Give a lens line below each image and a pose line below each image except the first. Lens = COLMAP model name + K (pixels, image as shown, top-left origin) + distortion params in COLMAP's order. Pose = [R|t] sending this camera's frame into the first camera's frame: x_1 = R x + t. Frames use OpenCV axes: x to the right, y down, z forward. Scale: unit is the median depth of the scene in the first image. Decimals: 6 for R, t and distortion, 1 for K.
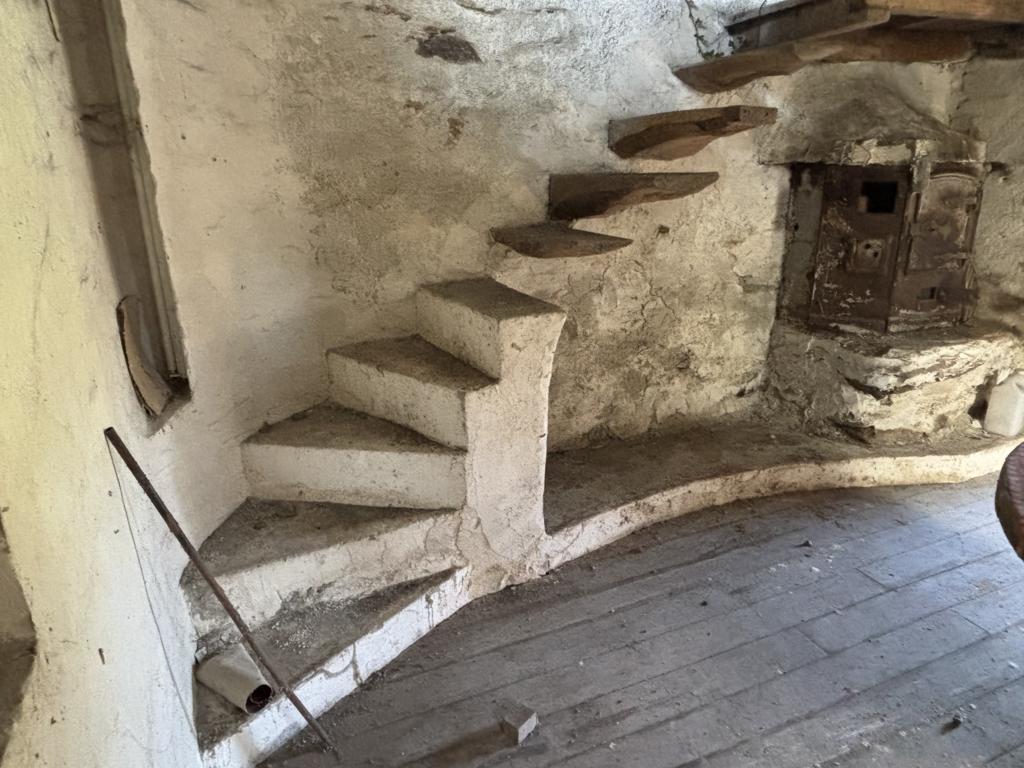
lens RADIAL K [[666.0, 0, 506.1], [0, 666.0, 387.9], [0, 0, 1]] dist [0.032541, -0.042178]
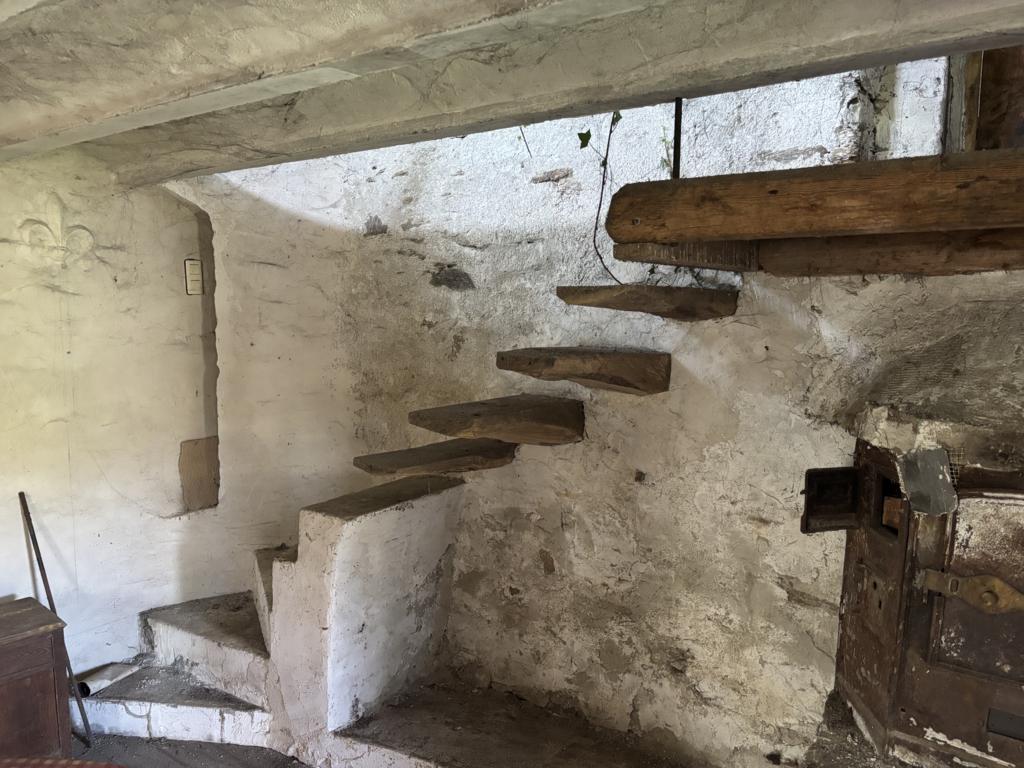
lens RADIAL K [[770.4, 0, 518.4], [0, 770.4, 396.2], [0, 0, 1]] dist [0.049951, -0.061115]
pose [[0.523839, 0.132636, -0.841428, 0.902235], [-0.303144, 0.952161, -0.038634, -0.243611], [0.796051, 0.275312, 0.538987, 0.354126]]
